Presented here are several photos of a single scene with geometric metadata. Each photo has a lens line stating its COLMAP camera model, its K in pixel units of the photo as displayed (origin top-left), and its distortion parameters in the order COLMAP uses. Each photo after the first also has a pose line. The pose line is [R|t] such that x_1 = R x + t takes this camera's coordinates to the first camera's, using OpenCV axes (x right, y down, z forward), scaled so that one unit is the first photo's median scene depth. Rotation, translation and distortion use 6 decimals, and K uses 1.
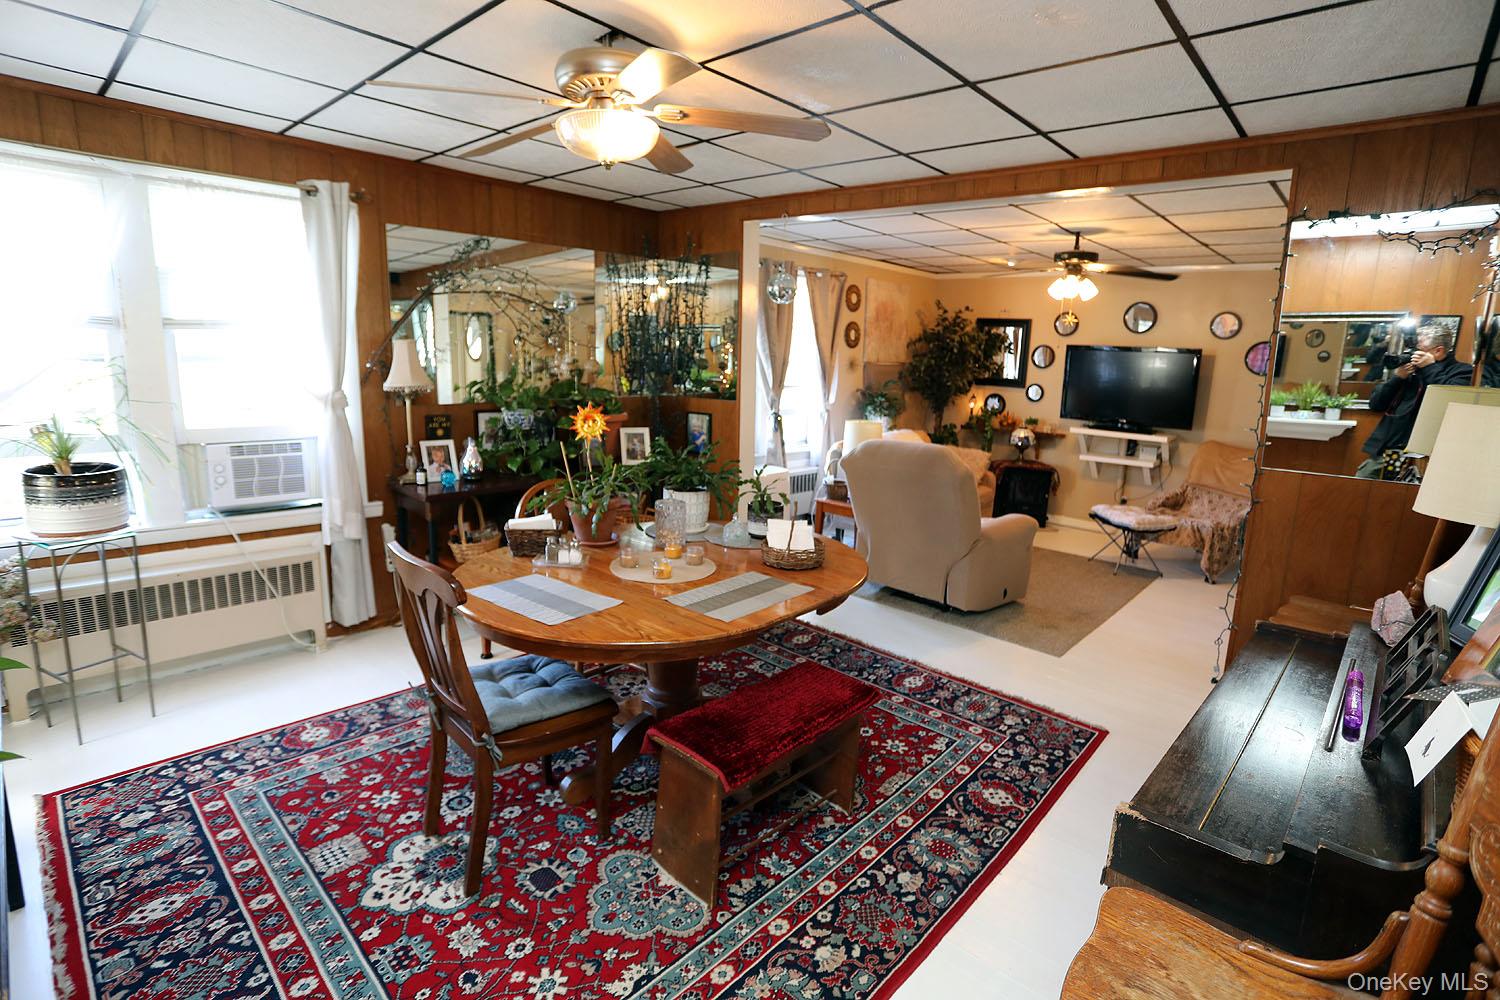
lens RADIAL K [[725.3, 0, 753.4], [0, 725.3, 496.0], [0, 0, 1]] dist [-0.015550, 0.001273]
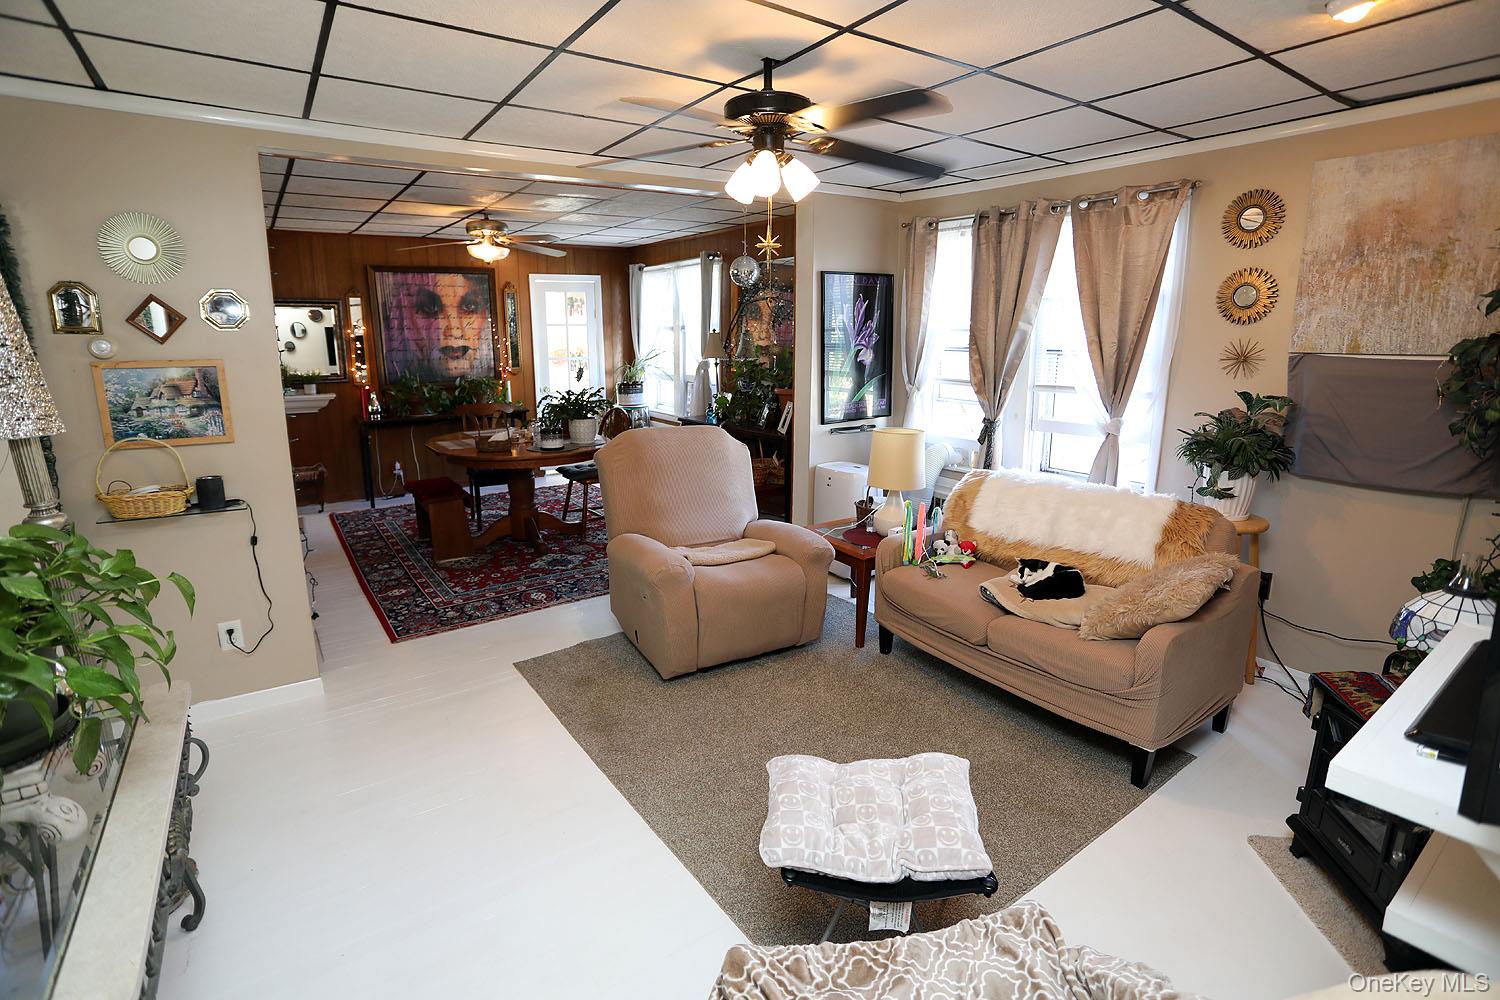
lens RADIAL K [[725.3, 0, 755.0], [0, 725.3, 492.6], [0, 0, 1]] dist [-0.015550, 0.001273]
pose [[-0.227437, 0.160762, -0.960431, 1.553181], [-0.205892, 0.956043, 0.208784, -0.297430], [0.951778, 0.245230, -0.184340, 1.838990]]
